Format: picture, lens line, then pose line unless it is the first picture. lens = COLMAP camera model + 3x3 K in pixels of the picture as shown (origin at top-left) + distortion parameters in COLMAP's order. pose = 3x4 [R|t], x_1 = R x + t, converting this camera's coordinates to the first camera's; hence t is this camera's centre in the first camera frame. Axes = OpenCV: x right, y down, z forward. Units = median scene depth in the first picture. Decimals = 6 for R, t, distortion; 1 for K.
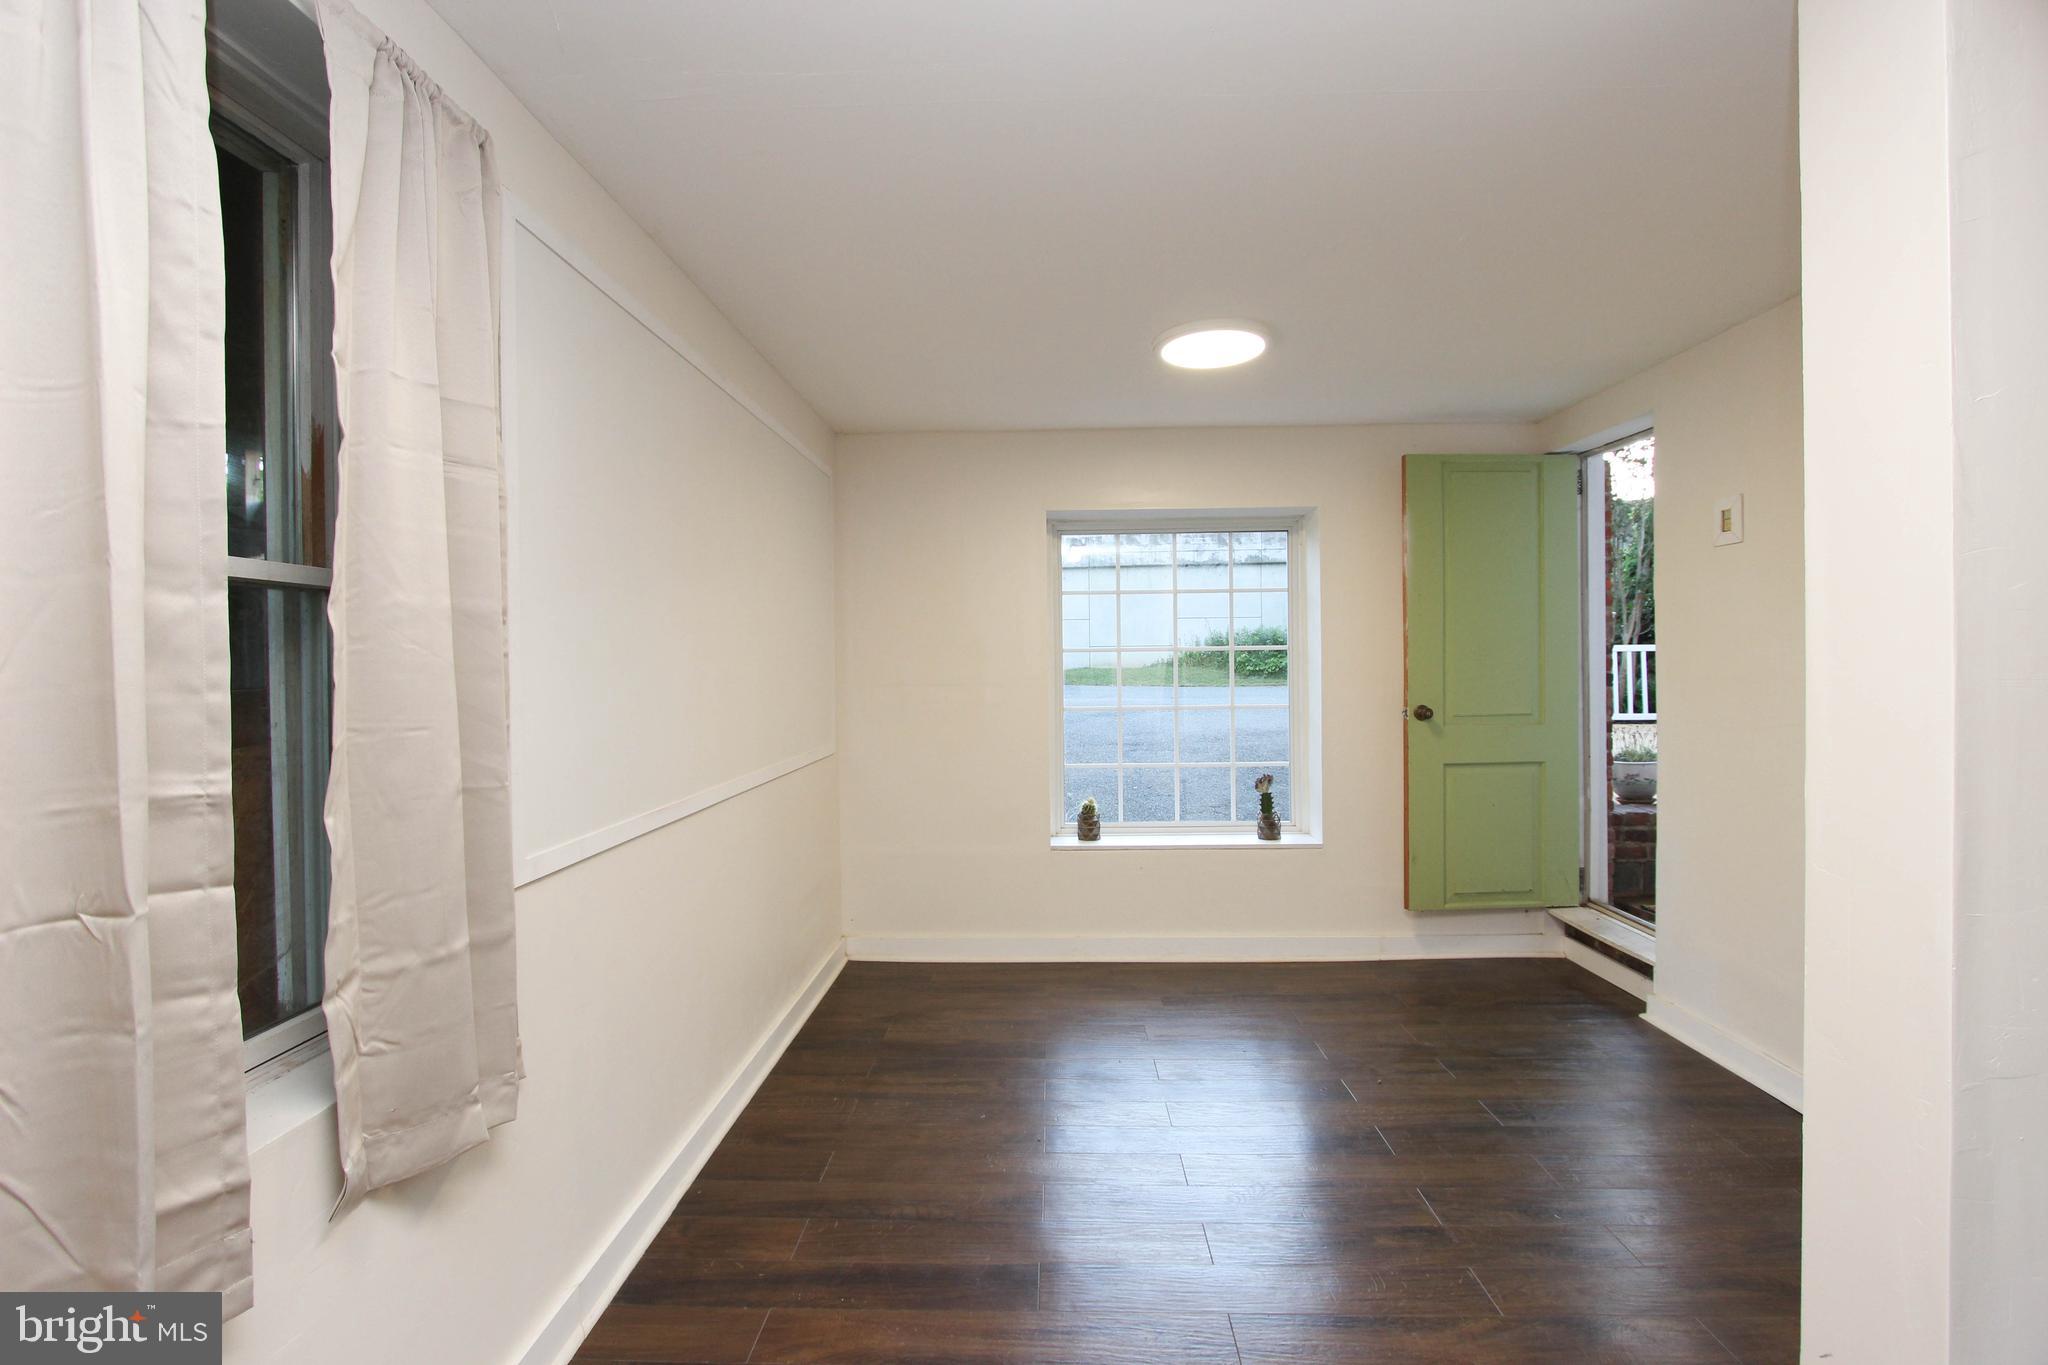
lens RADIAL K [[947.4, 0, 1024.0], [0, 947.4, 682.5], [0, 0, 1]] dist [-0.033747, -0.000265]
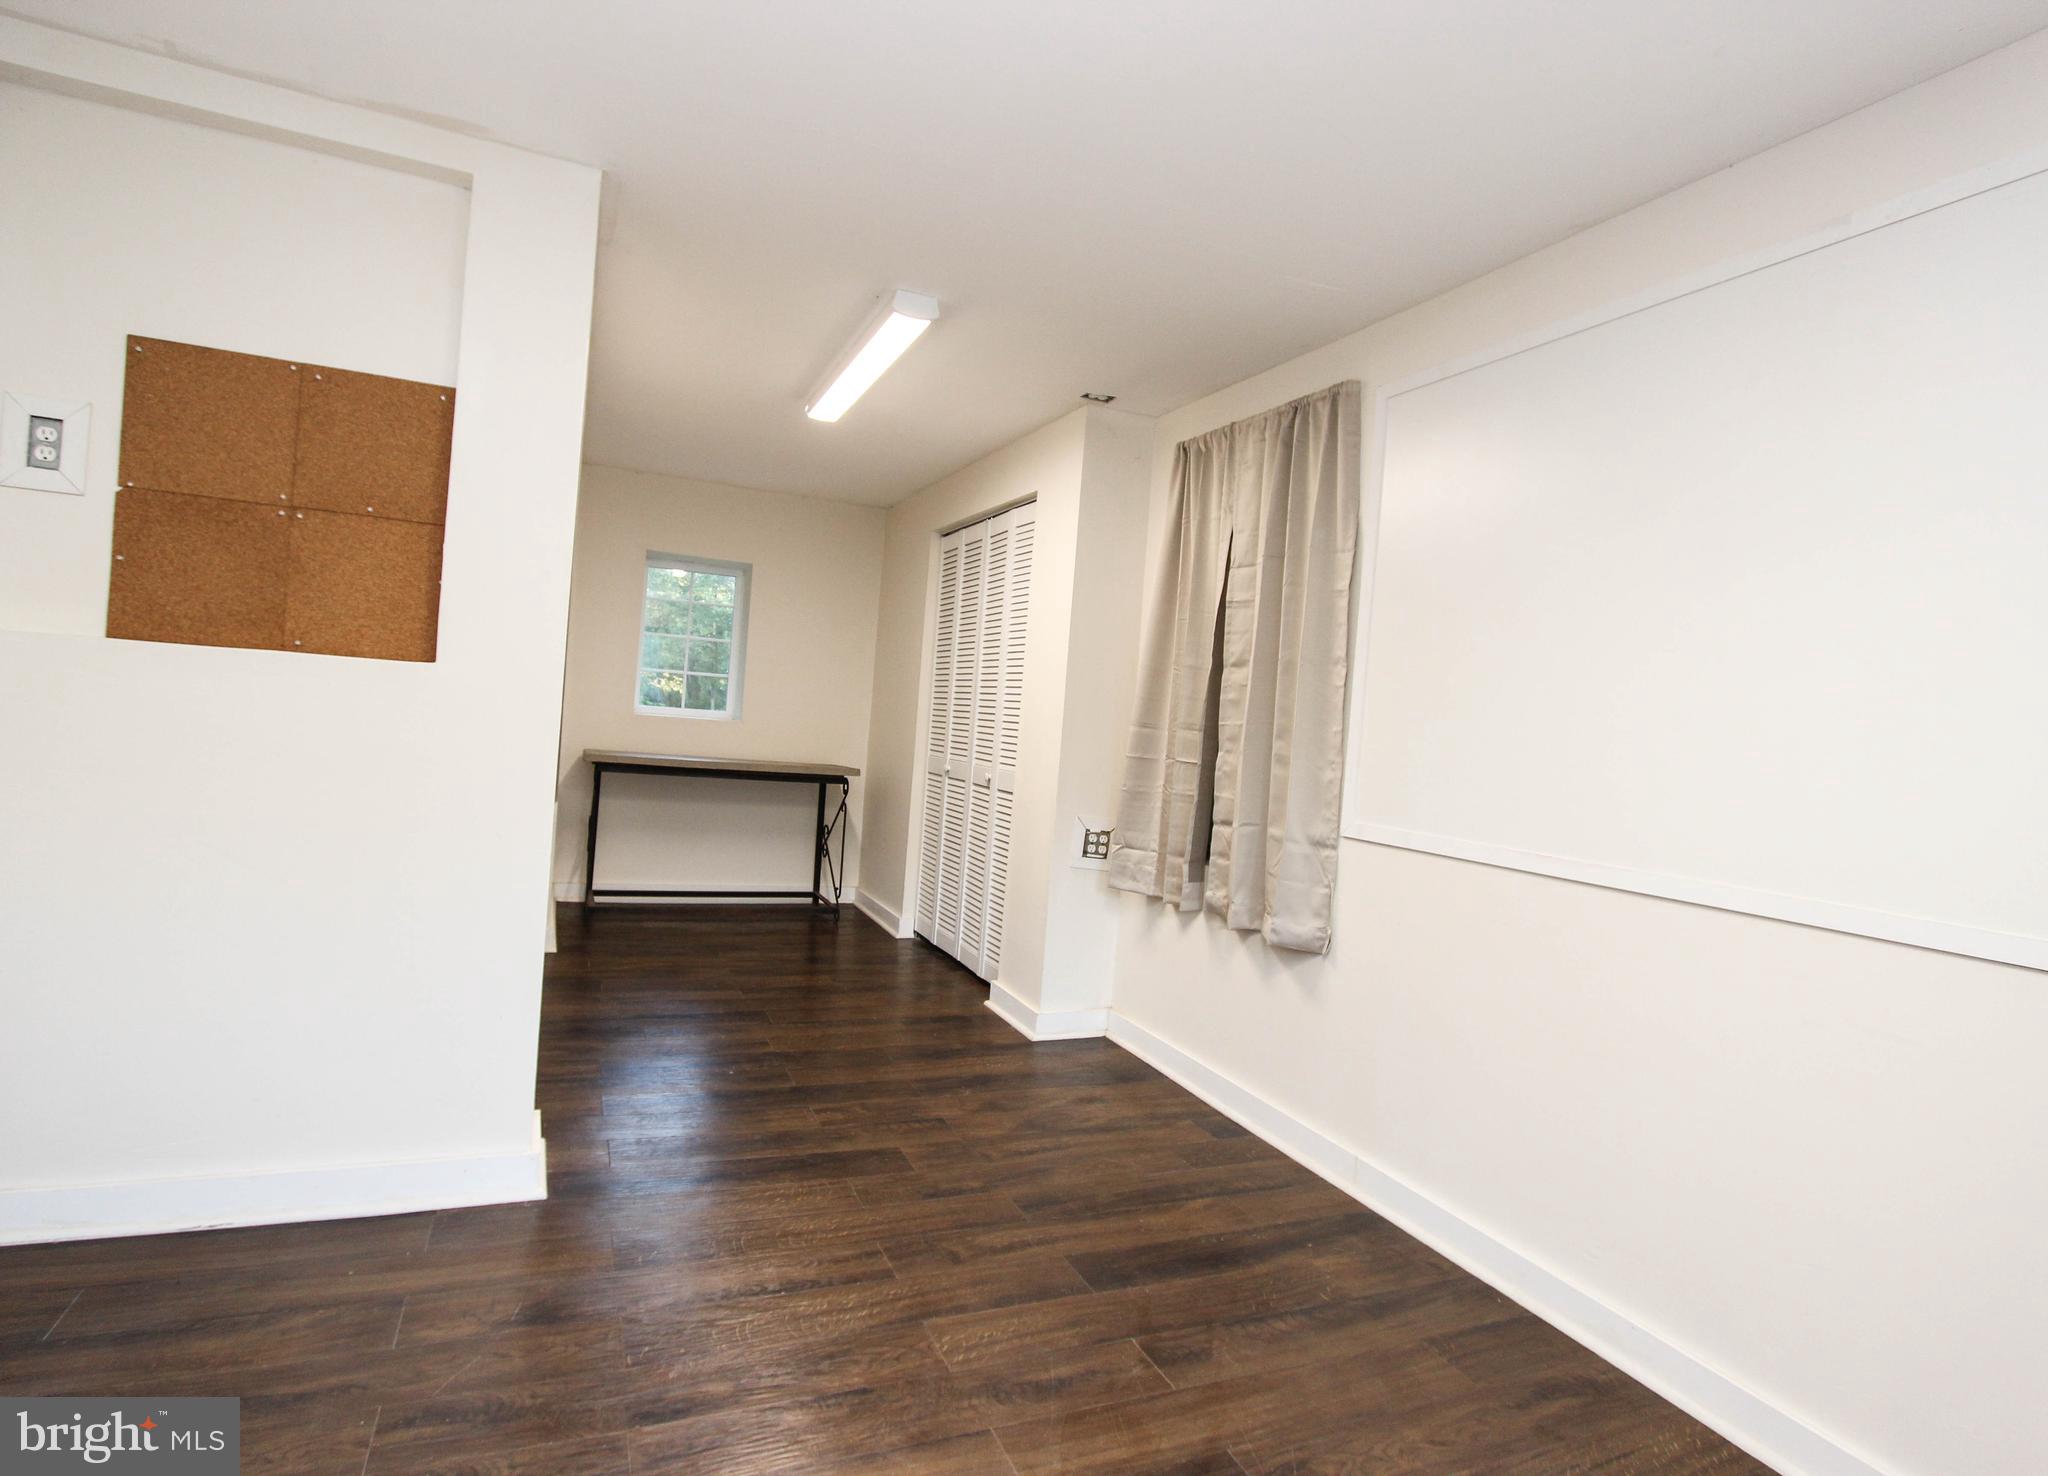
lens RADIAL K [[1073.0, 0, 1024.0], [0, 1073.0, 738.0], [0, 0, 1]] dist [0.000142, -0.000004]
pose [[-0.903724, -0.052953, -0.424828, 0.539628], [-0.076214, 0.996370, 0.037935, 0.015537], [0.421277, 0.066661, -0.904479, 1.785360]]
